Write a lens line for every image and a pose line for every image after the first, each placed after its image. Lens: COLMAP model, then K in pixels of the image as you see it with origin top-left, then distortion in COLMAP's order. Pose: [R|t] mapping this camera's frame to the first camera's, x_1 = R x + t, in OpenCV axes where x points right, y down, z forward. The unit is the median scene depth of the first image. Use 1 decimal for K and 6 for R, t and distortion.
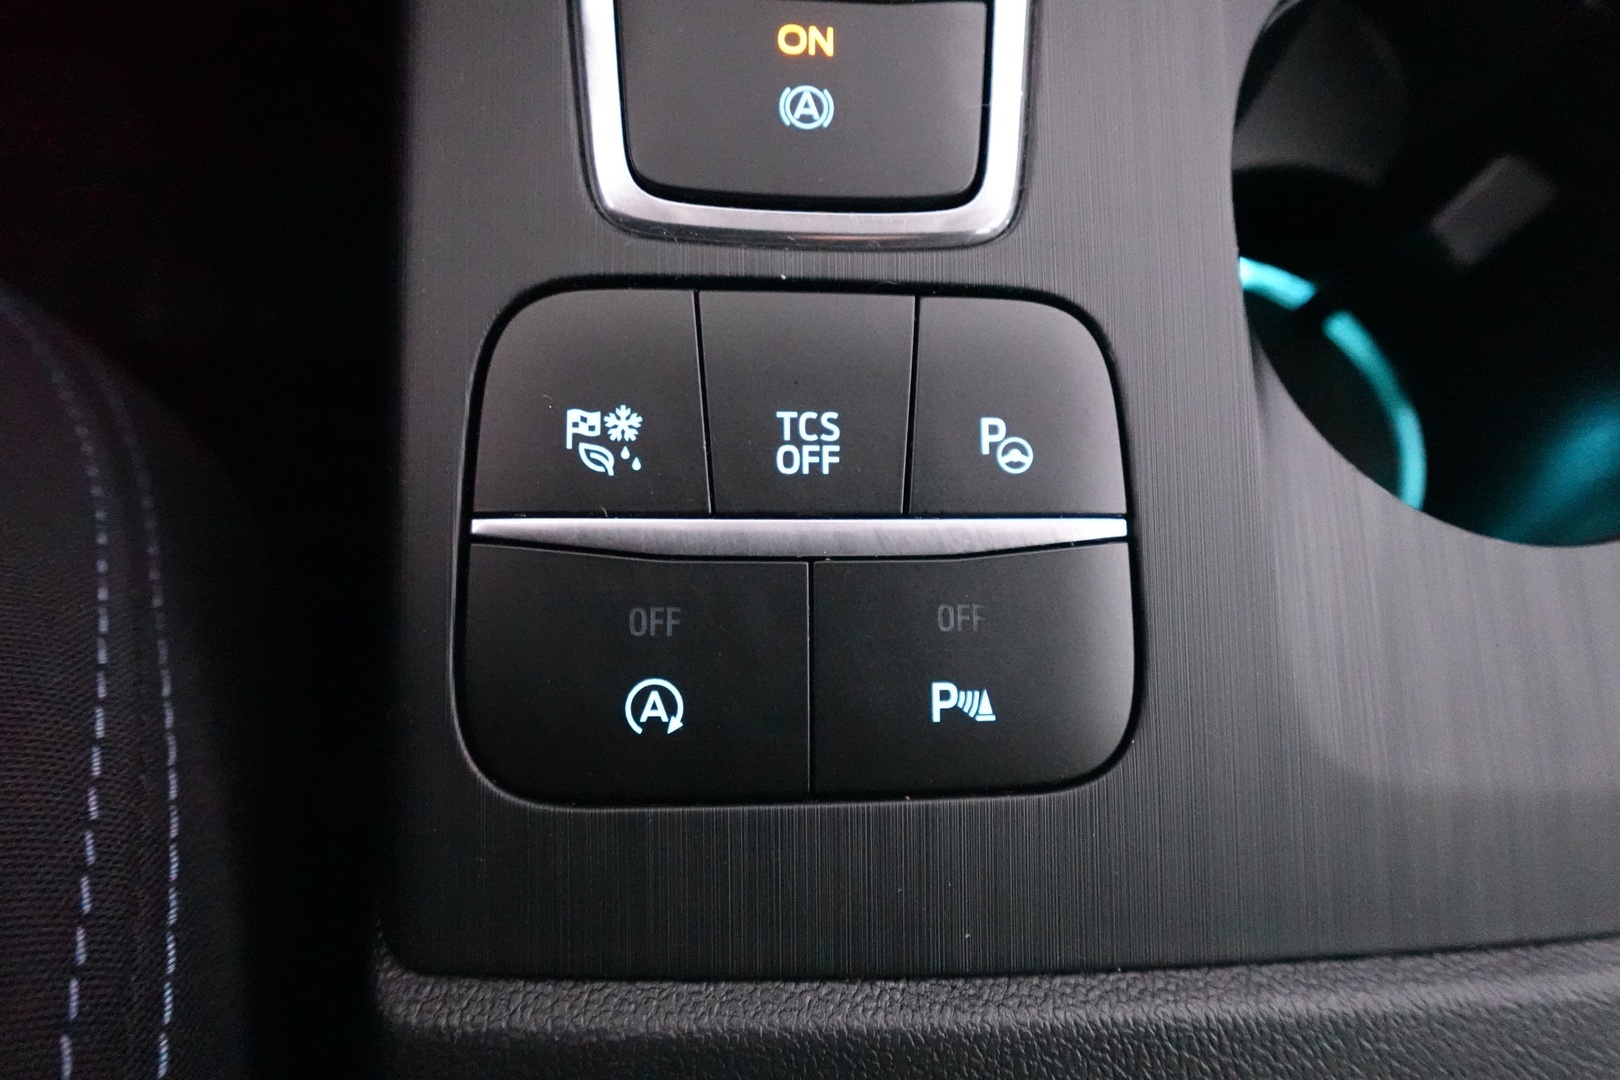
lens RADIAL K [[903.7, 0, 810.0], [0, 903.7, 540.0], [0, 0, 1]] dist [-0.000875, -0.001563]
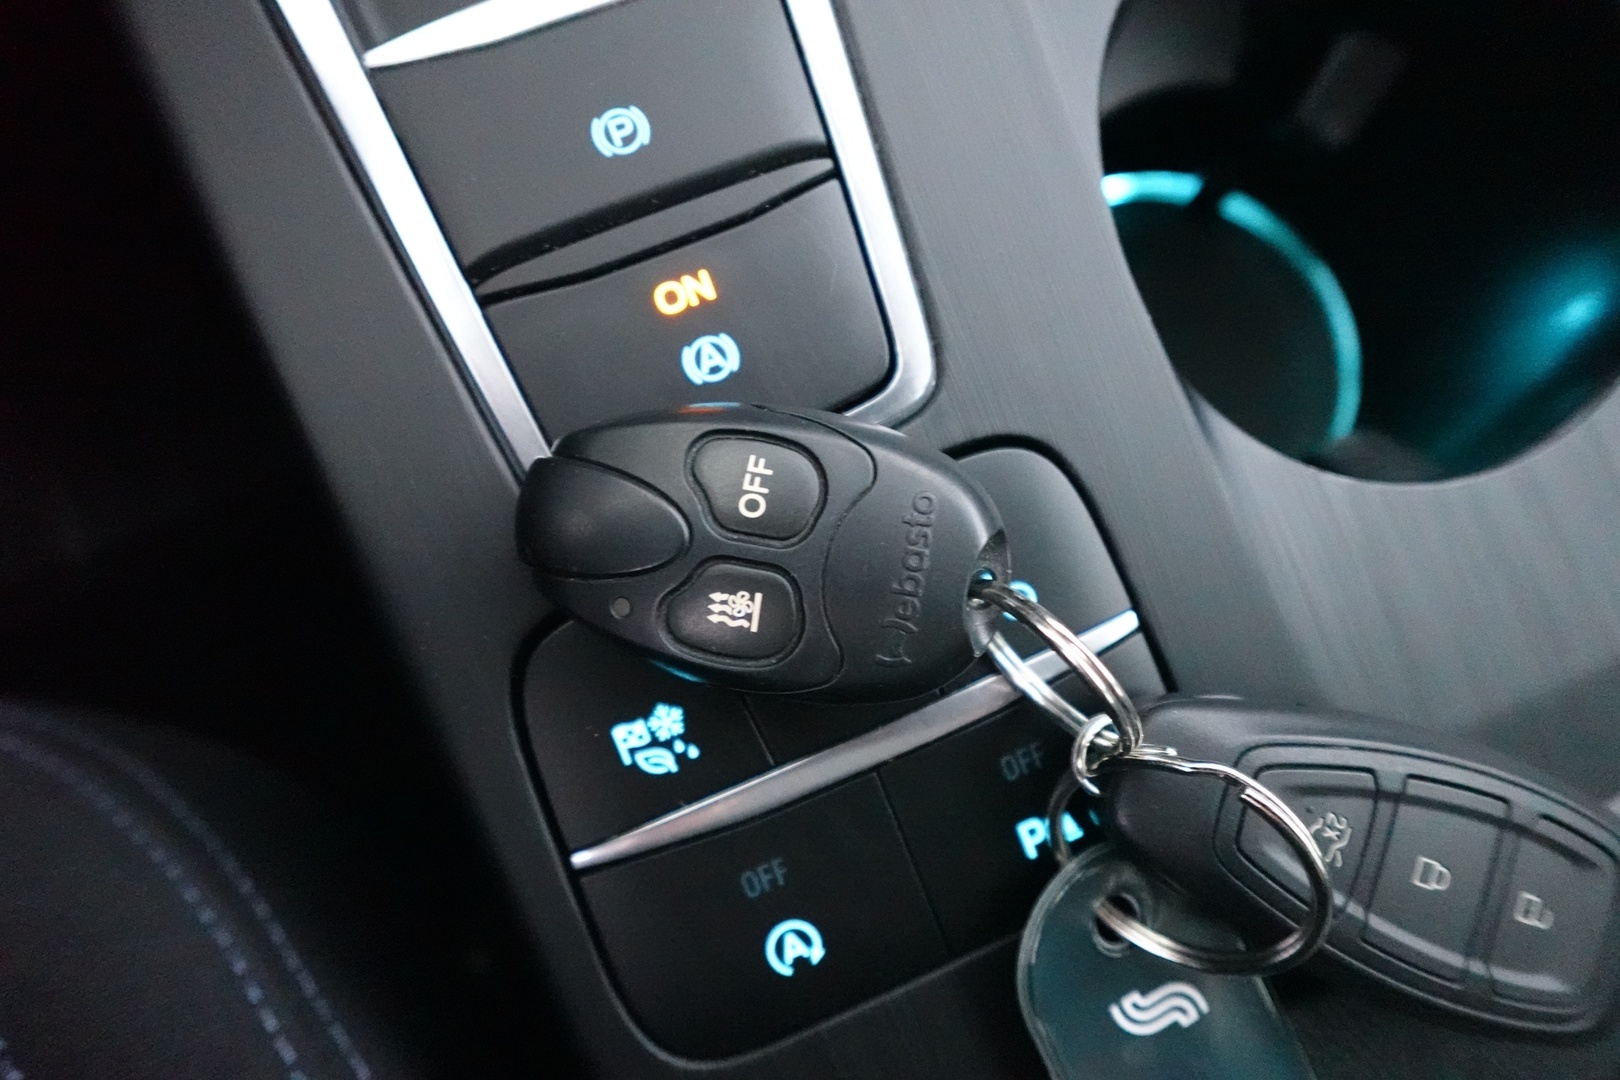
lens RADIAL K [[903.7, 0, 810.0], [0, 903.7, 540.0], [0, 0, 1]] dist [-0.000875, -0.001563]
pose [[0.930997, -0.365007, 0.003737, 0.022528], [0.360879, 0.921911, 0.140880, -0.410501], [-0.054867, -0.129810, 0.990020, -0.025510]]
